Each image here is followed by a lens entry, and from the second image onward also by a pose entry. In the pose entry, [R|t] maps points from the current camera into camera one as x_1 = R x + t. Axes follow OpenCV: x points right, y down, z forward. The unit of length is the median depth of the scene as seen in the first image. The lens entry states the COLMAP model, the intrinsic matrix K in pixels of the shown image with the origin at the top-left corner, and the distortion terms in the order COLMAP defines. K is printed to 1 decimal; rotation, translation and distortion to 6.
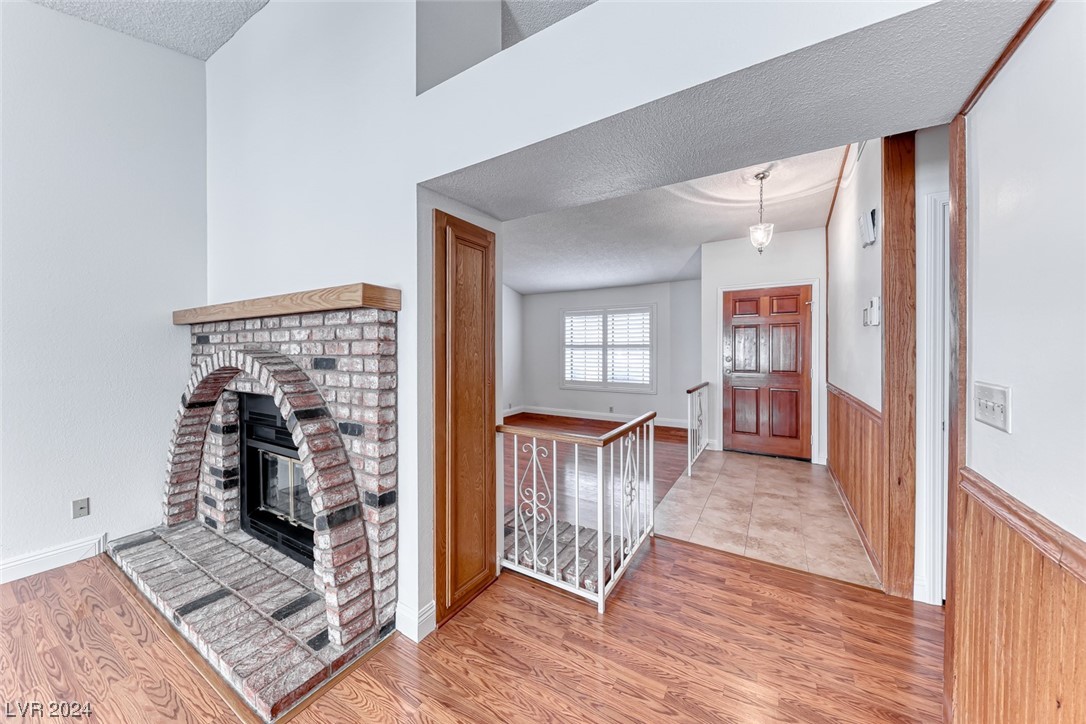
lens RADIAL K [[374.9, 0, 533.1], [0, 374.9, 353.0], [0, 0, 1]] dist [0.016754, -0.006060]
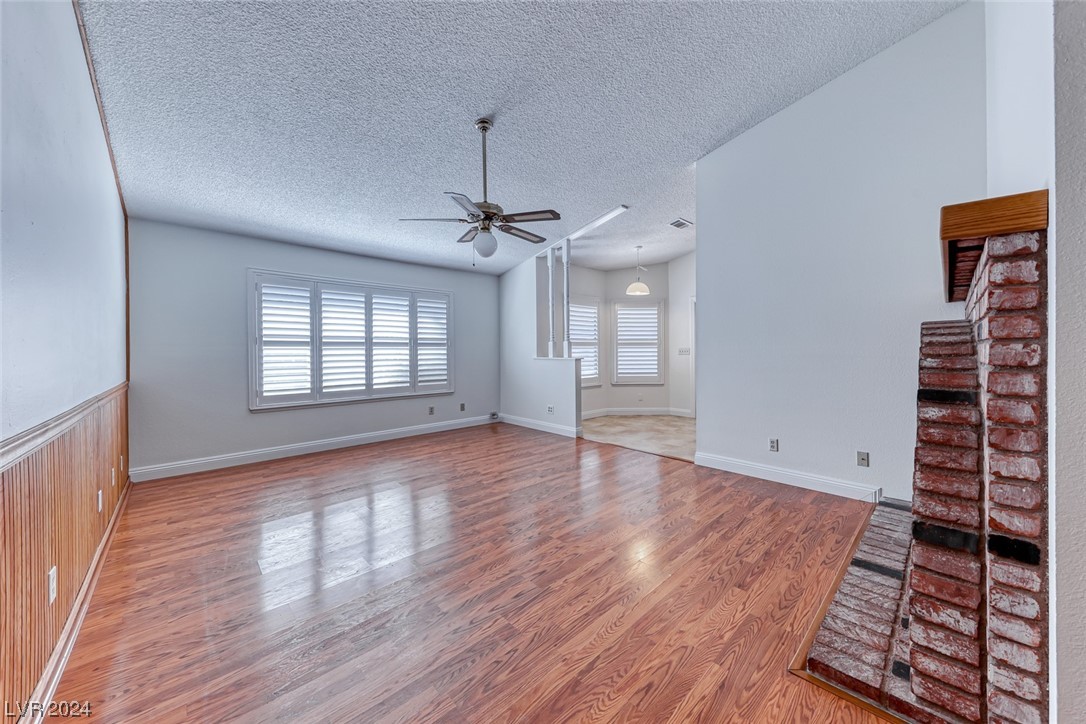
lens RADIAL K [[374.9, 0, 538.3], [0, 374.9, 348.8], [0, 0, 1]] dist [0.016754, -0.006060]
pose [[-0.261471, -0.000279, -0.965211, 0.379605], [0.002499, 0.999996, -0.000966, 0.065248], [0.965208, -0.002665, -0.261469, 0.413430]]
